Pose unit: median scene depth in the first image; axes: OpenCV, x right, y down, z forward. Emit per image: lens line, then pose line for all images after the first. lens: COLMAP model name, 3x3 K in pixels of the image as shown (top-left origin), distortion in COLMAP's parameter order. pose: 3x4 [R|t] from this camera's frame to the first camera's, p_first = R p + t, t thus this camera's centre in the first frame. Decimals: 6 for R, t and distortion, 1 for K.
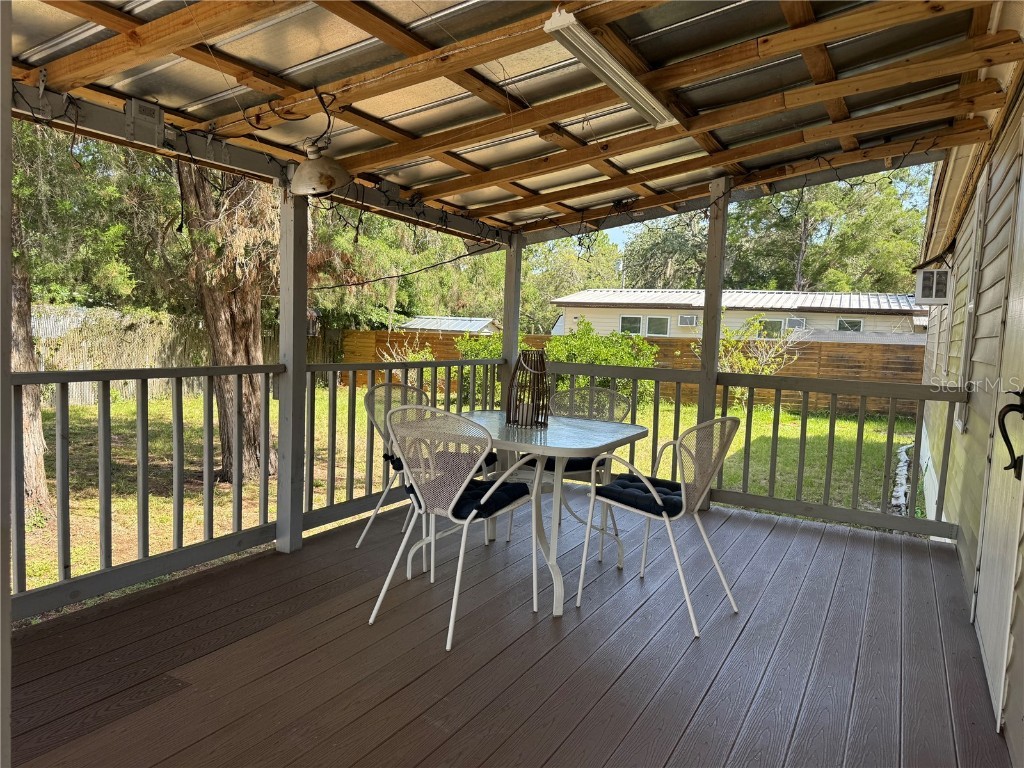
lens RADIAL K [[721.4, 0, 514.4], [0, 721.4, 386.0], [0, 0, 1]] dist [0.072893, -0.088110]
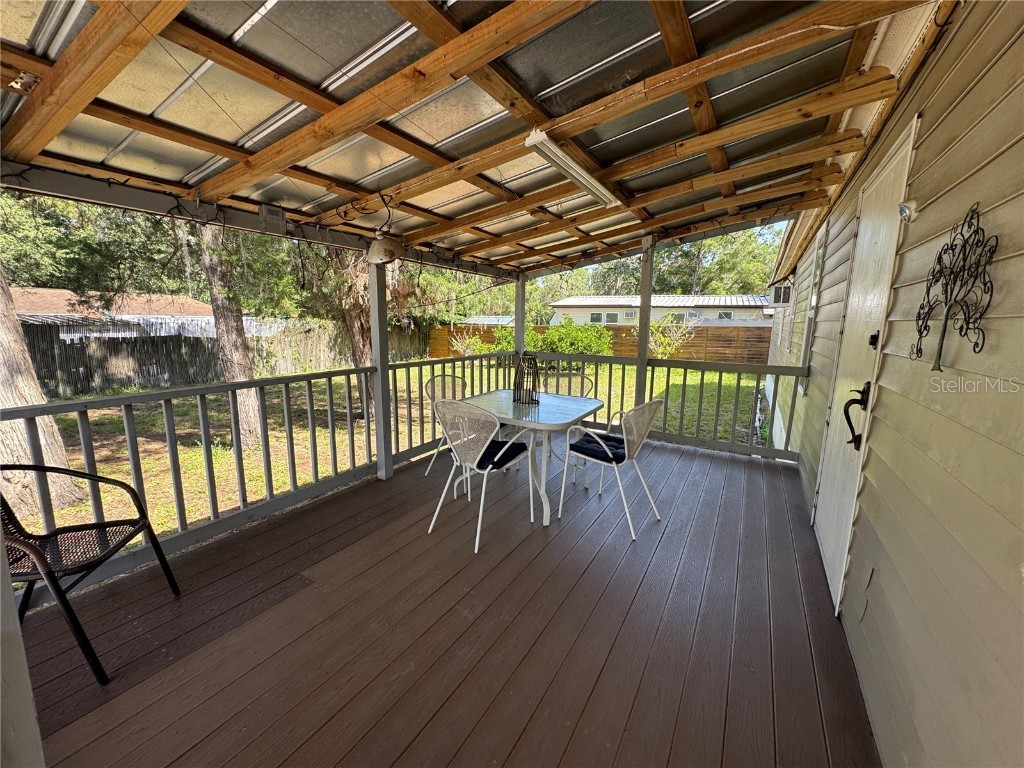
lens RADIAL K [[407.9, 0, 510.3], [0, 407.9, 384.3], [0, 0, 1]] dist [0.000489, -0.000153]
pose [[0.998518, -0.020893, -0.050254, 0.026737], [0.024775, 0.996651, 0.077924, -0.053234], [0.048458, -0.079053, 0.995692, 0.106275]]
